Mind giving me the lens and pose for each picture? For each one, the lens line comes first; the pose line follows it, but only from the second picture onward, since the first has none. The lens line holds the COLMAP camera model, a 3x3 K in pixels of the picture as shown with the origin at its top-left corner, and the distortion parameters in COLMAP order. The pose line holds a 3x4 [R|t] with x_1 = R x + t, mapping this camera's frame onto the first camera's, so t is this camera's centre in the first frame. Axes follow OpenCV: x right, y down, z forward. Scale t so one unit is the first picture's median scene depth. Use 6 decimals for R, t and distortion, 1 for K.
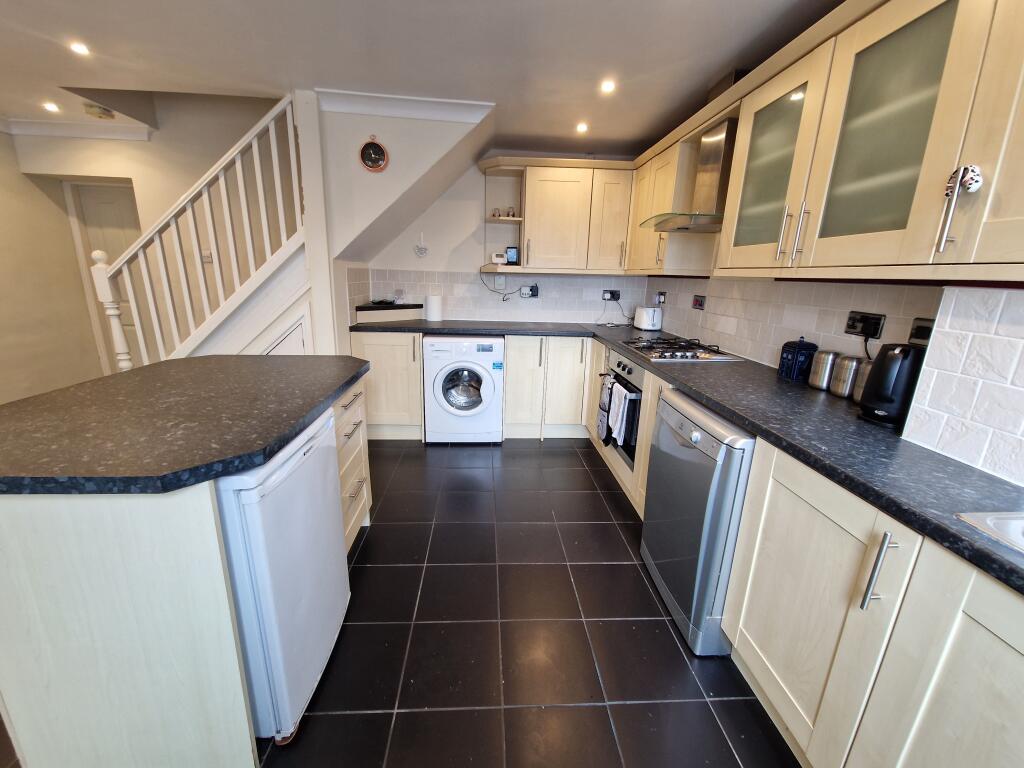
lens RADIAL K [[416.2, 0, 510.4], [0, 416.2, 387.7], [0, 0, 1]] dist [0.002982, -0.004018]
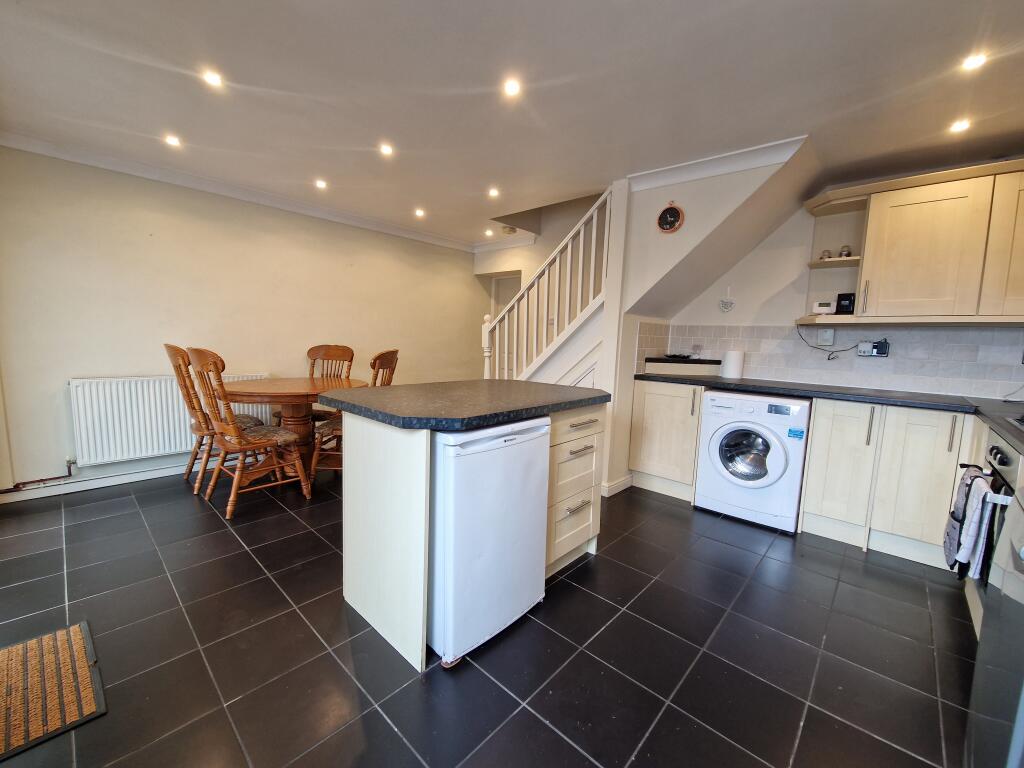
lens RADIAL K [[414.1, 0, 508.4], [0, 414.1, 387.6], [0, 0, 1]] dist [0.001625, -0.007728]
pose [[0.687618, 0.079129, -0.721748, 0.157091], [-0.202343, 0.975547, -0.085821, 0.041448], [0.697308, 0.205053, 0.686815, 0.042595]]
